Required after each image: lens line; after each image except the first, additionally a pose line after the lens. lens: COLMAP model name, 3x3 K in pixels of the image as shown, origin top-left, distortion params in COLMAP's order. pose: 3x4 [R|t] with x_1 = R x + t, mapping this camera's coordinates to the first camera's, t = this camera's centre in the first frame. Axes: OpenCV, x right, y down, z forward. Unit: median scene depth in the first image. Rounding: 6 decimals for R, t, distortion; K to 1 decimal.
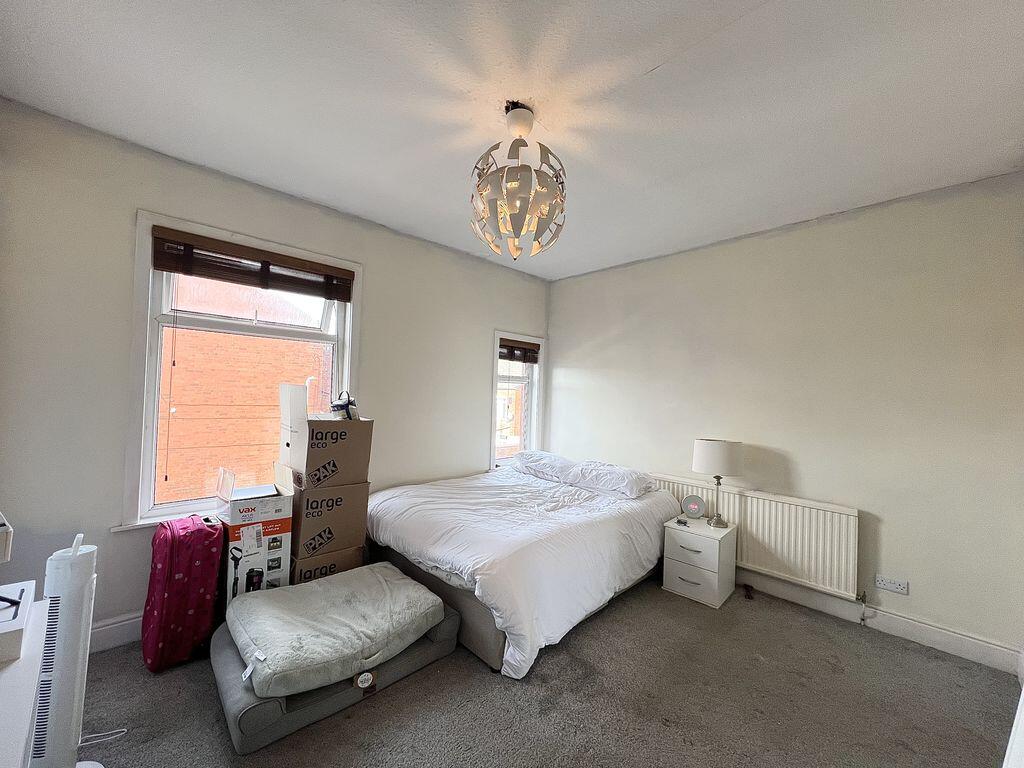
lens RADIAL K [[403.0, 0, 512.0], [0, 403.0, 384.0], [0, 0, 1]] dist [-0.000545, -0.000084]
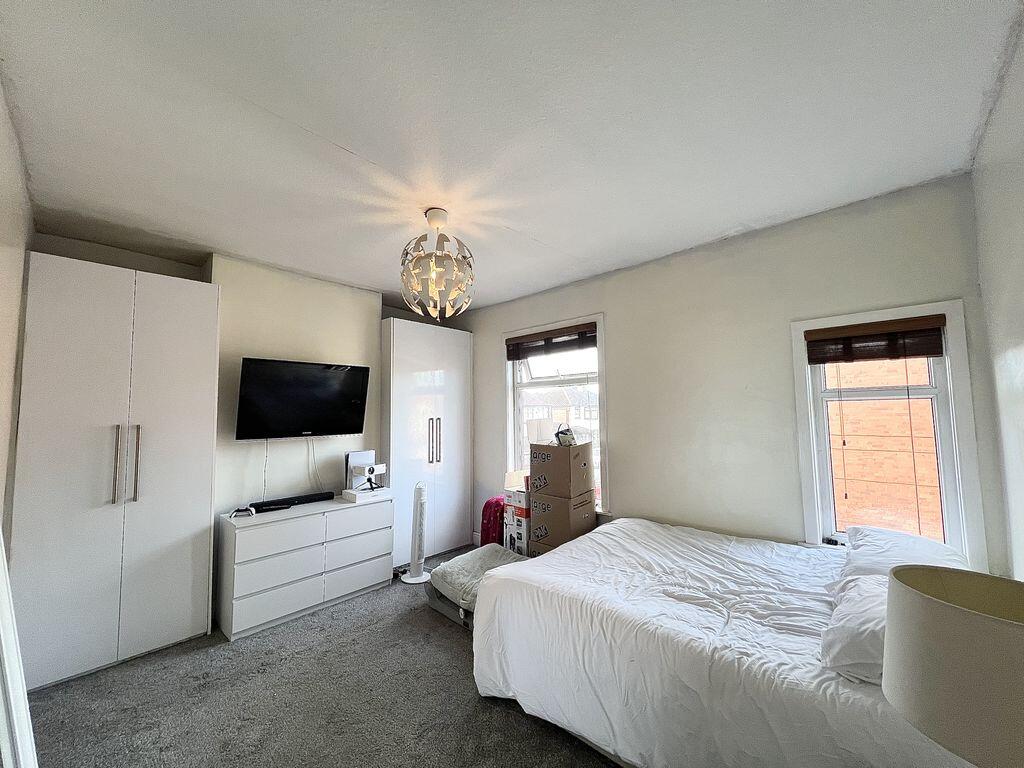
lens RADIAL K [[403.0, 0, 512.0], [0, 403.0, 384.0], [0, 0, 1]] dist [-0.000545, -0.000084]
pose [[0.043906, -0.109746, -0.992989, 0.986176], [0.037051, 0.993443, -0.108158, 0.031174], [0.998348, -0.032043, 0.047684, 0.894085]]
